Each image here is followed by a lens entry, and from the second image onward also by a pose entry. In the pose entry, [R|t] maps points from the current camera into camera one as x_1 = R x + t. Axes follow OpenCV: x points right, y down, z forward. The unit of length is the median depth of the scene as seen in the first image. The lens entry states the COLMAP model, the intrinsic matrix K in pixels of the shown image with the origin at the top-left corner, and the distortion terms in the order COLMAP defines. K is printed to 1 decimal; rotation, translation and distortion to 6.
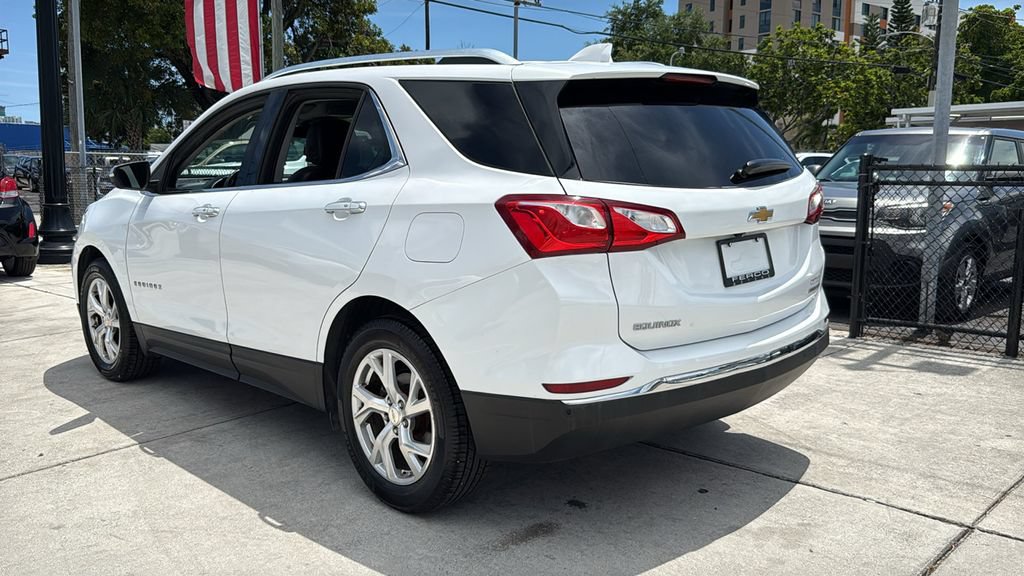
lens RADIAL K [[894.0, 0, 512.8], [0, 894.0, 290.0], [0, 0, 1]] dist [0.073362, -0.132830]
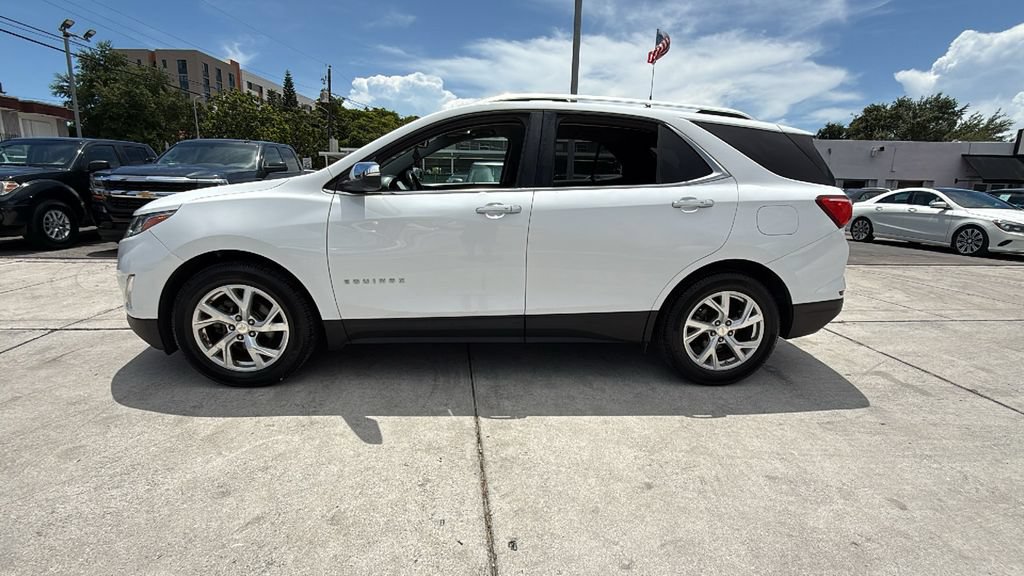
lens RADIAL K [[473.2, 0, 514.0], [0, 473.2, 287.6], [0, 0, 1]] dist [0.004380, 0.001467]
pose [[0.632780, -0.153350, 0.758995, -0.952675], [0.077123, 0.987801, 0.135280, -0.079895], [-0.770482, -0.027066, 0.636887, 0.686723]]
